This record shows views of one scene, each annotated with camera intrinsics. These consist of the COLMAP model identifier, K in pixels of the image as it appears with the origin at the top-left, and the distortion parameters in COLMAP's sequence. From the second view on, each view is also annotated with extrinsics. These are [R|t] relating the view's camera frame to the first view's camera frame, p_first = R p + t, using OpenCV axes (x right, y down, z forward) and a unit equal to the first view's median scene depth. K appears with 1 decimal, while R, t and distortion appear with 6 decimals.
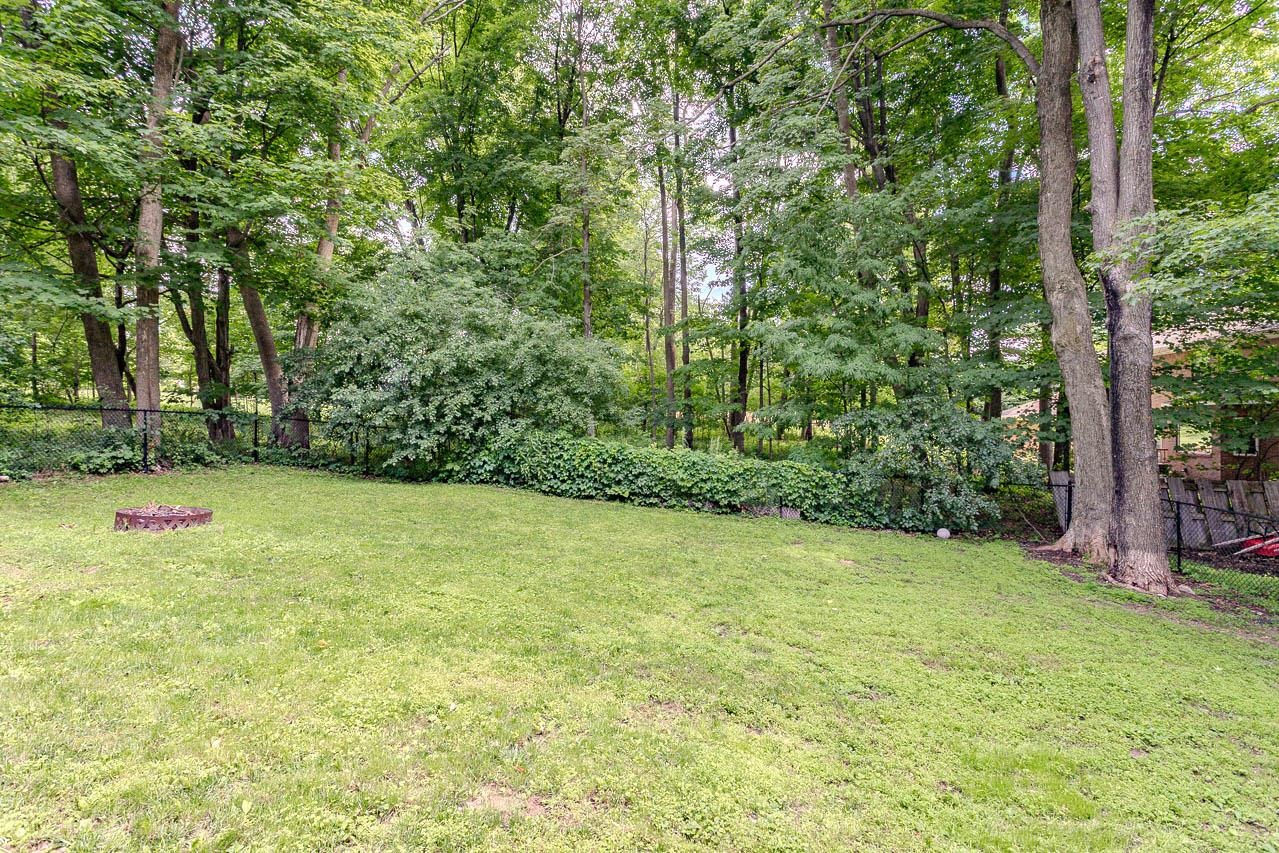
lens RADIAL K [[605.8, 0, 639.5], [0, 605.8, 426.6], [0, 0, 1]] dist [0.000267, -0.000030]
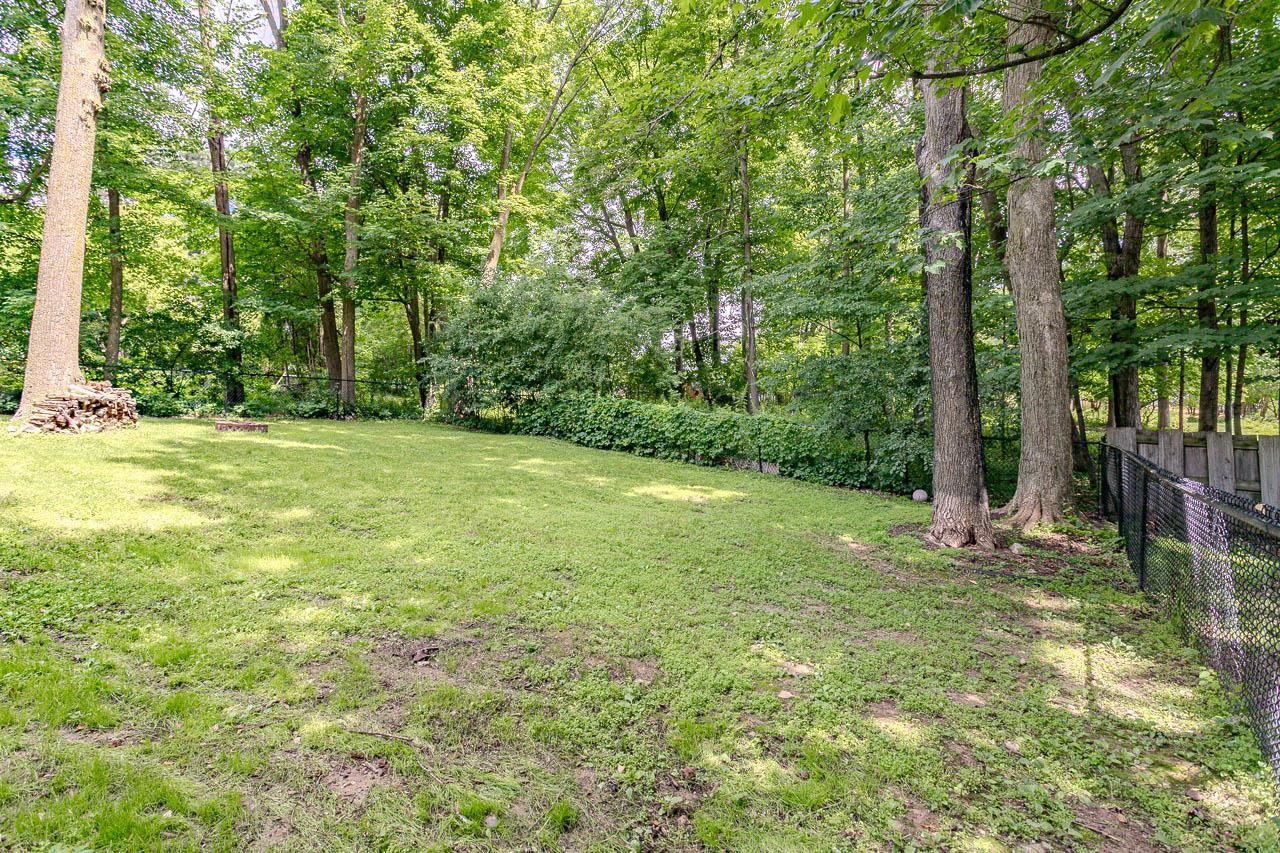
lens RADIAL K [[606.3, 0, 640.2], [0, 606.3, 424.1], [0, 0, 1]] dist [0.000267, -0.000030]
pose [[0.862522, 0.004125, -0.506002, 0.562493], [-0.005034, 0.999987, -0.000428, 0.074302], [0.505994, 0.002917, 0.862532, 0.048336]]
